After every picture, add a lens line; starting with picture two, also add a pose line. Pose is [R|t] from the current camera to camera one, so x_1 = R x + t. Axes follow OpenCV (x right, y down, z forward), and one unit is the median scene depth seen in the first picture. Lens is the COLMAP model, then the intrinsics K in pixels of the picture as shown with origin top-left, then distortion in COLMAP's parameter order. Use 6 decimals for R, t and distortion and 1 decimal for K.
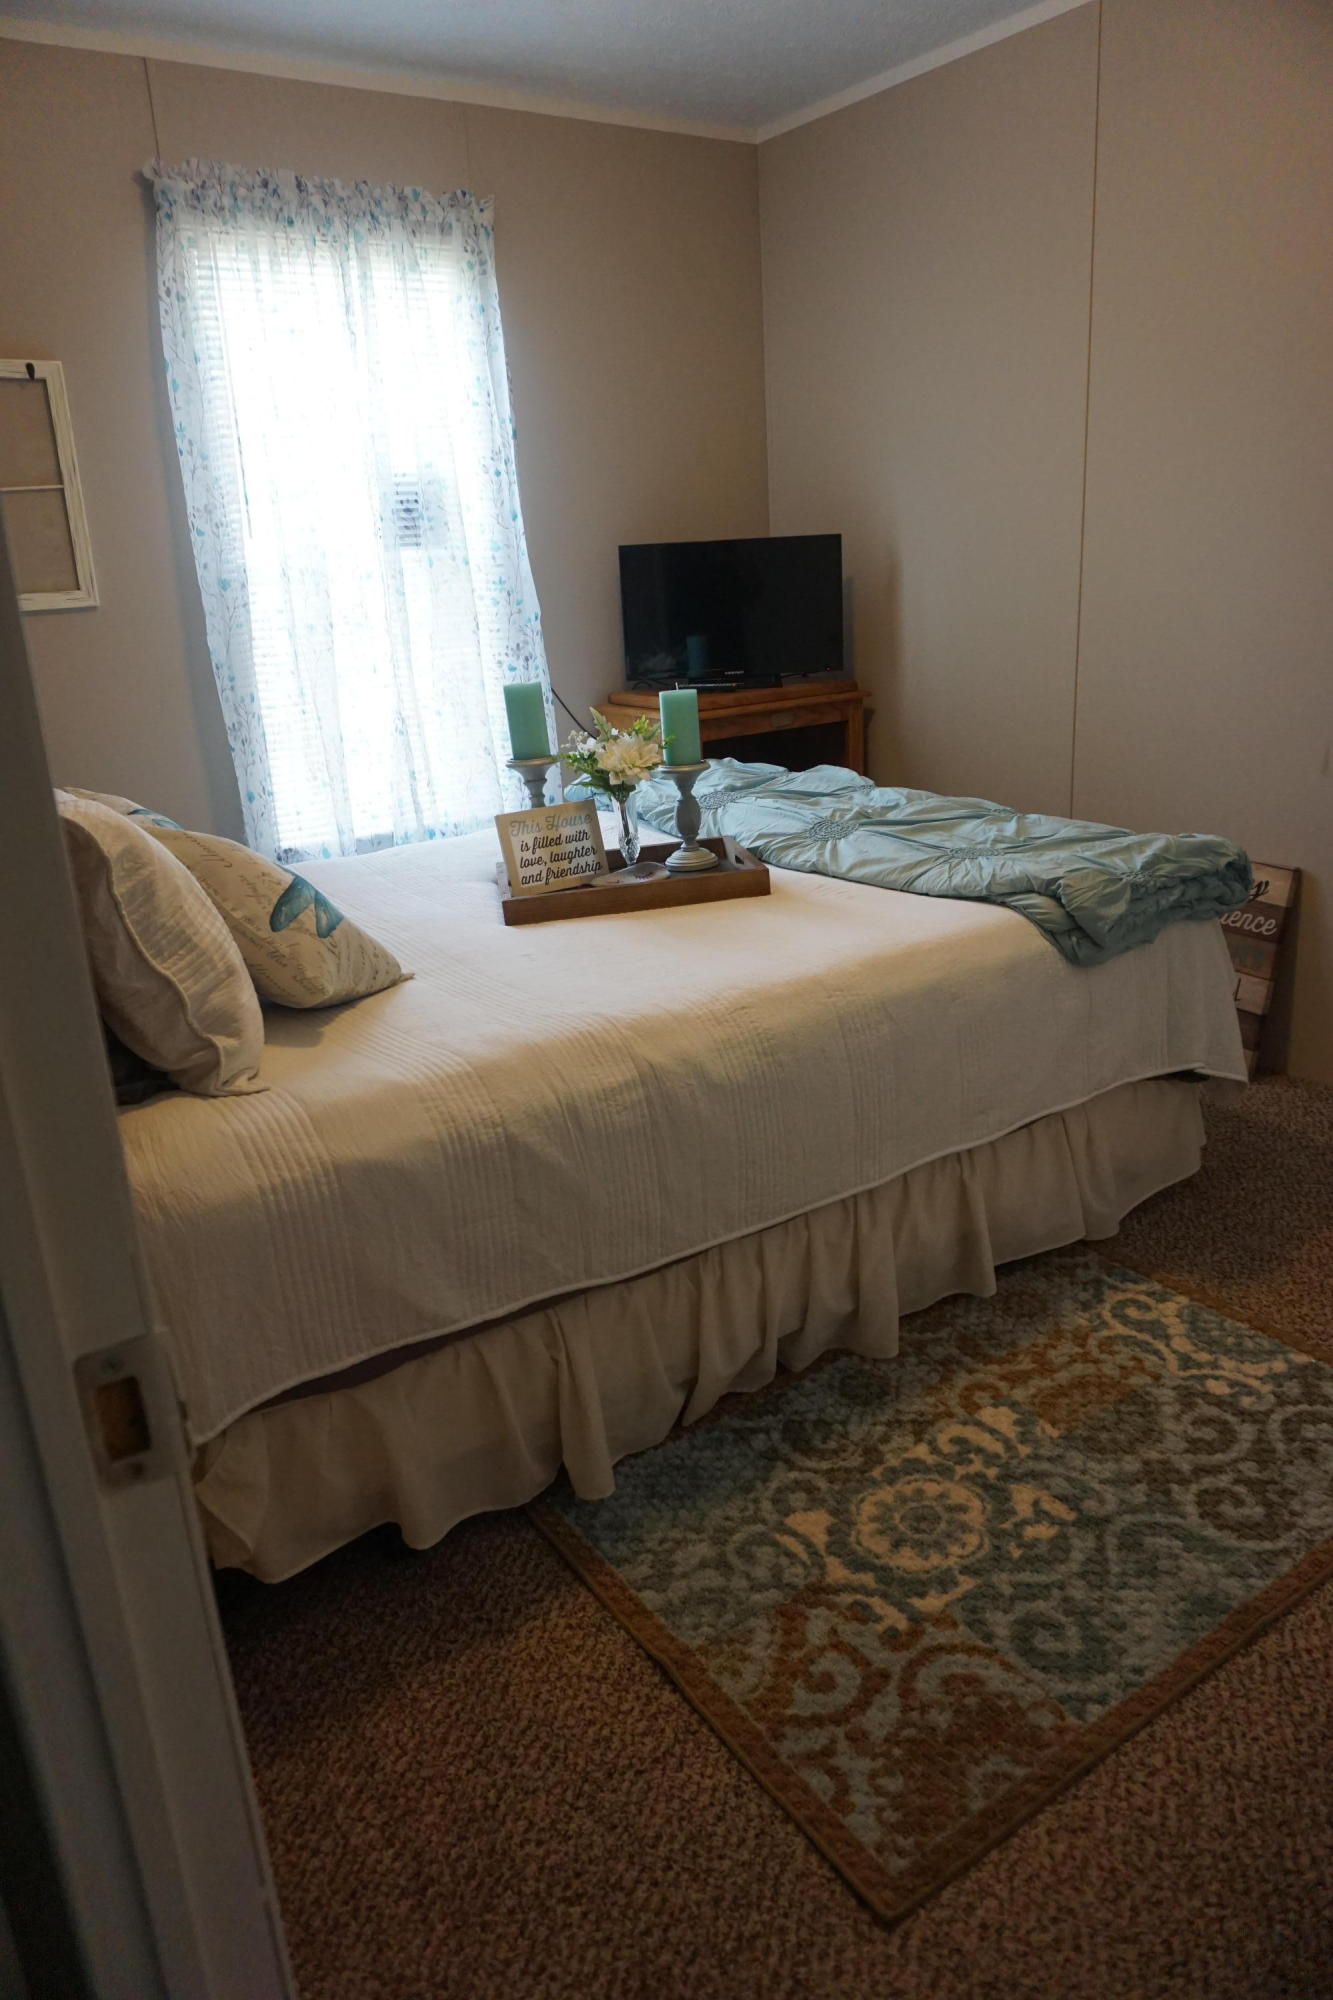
lens RADIAL K [[1339.4, 0, 666.5], [0, 1339.4, 1000.0], [0, 0, 1]] dist [-0.052727, 0.032222]
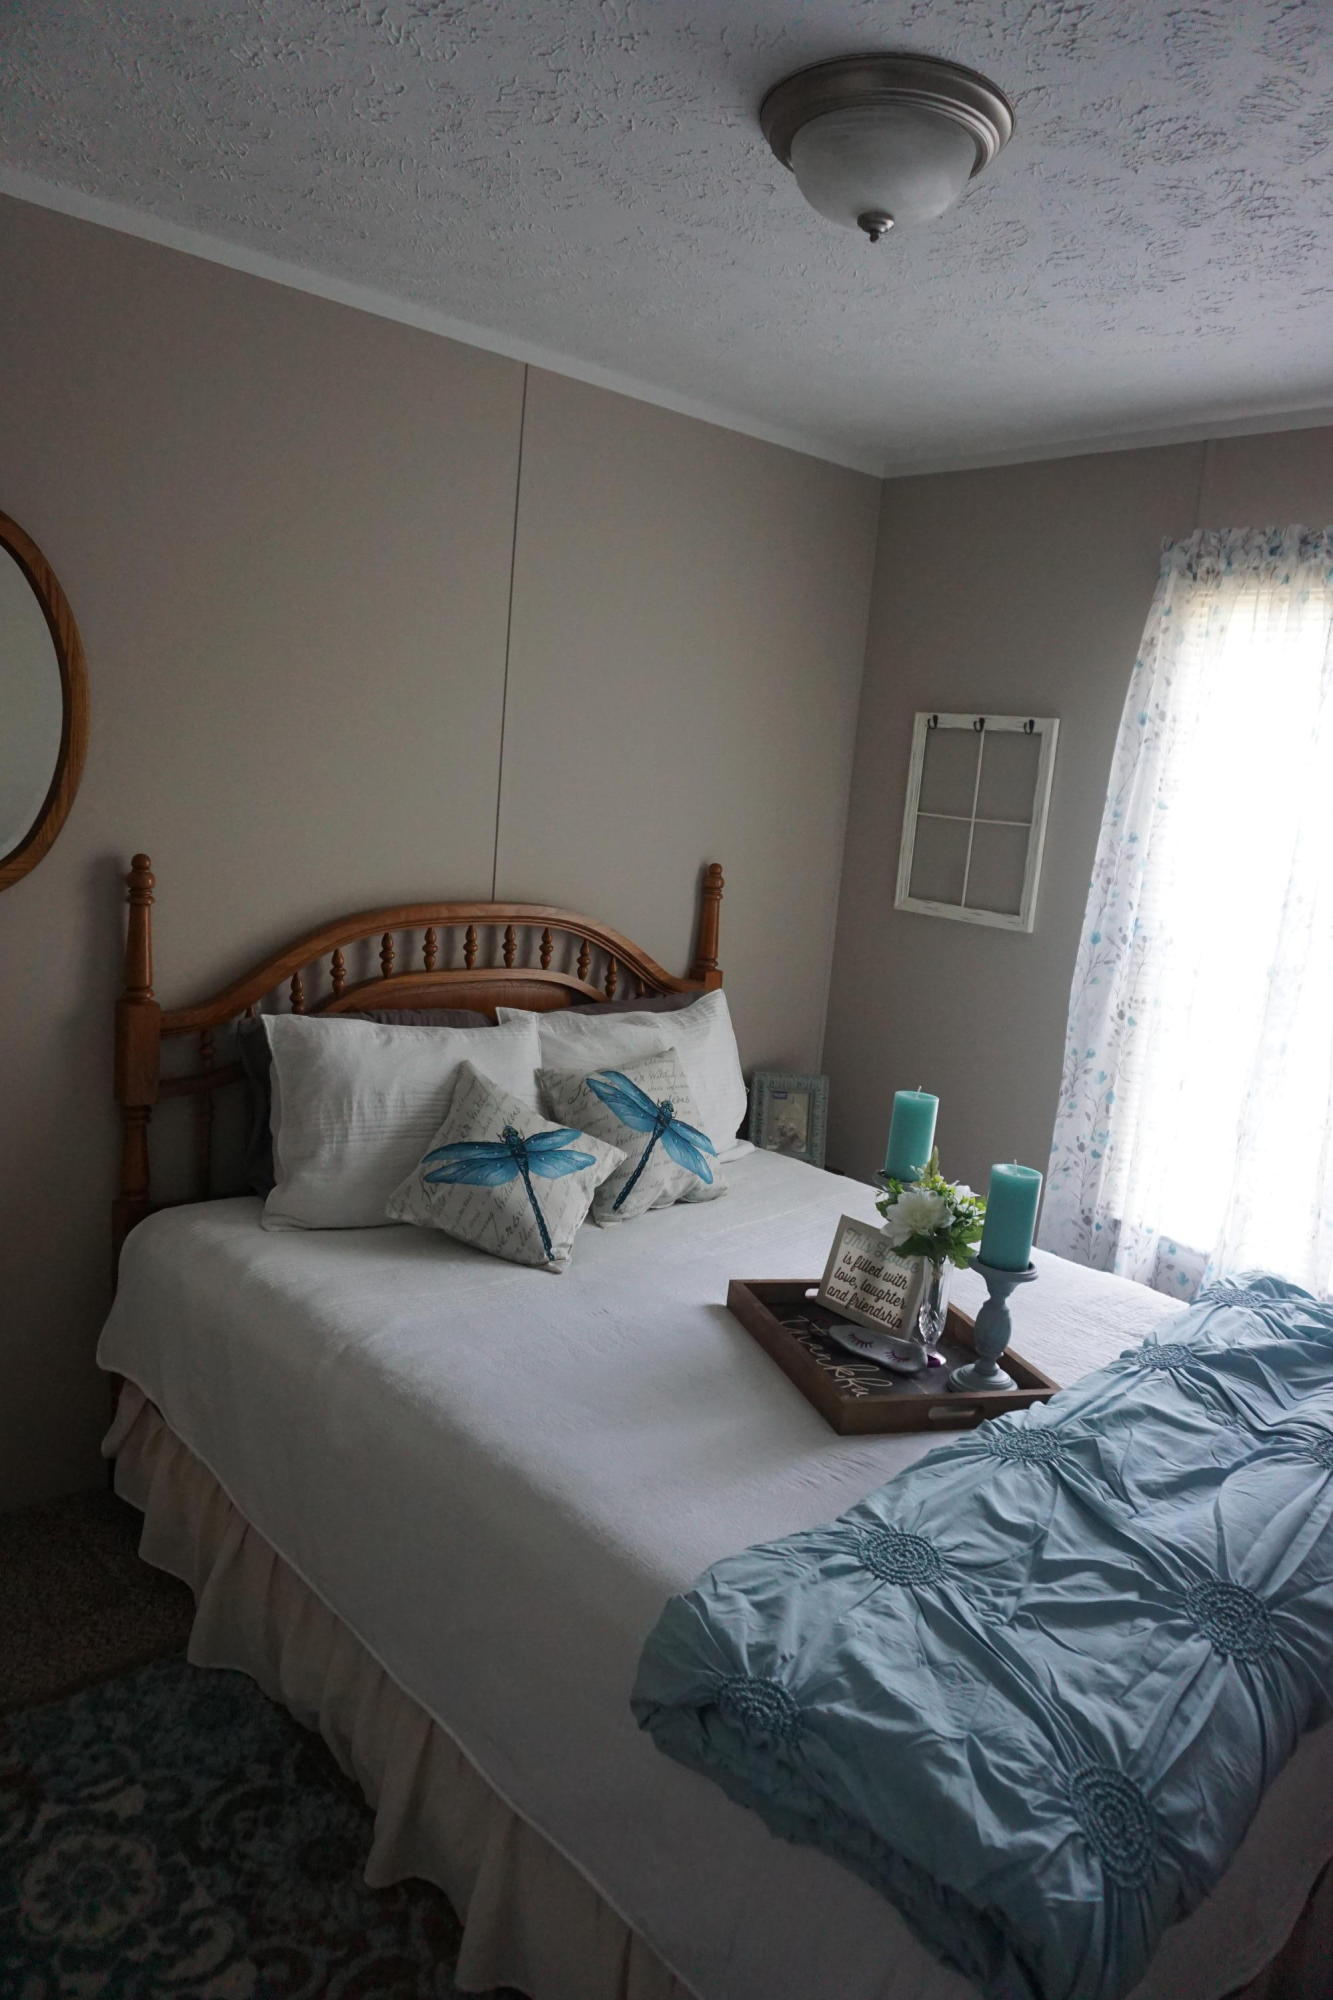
lens RADIAL K [[1339.4, 0, 666.5], [0, 1339.4, 1000.0], [0, 0, 1]] dist [-0.052727, 0.032222]
pose [[0.118068, 0.229037, -0.966231, 0.707133], [-0.398593, 0.902138, 0.165138, -0.370394], [0.909496, 0.365635, 0.197806, 0.642999]]
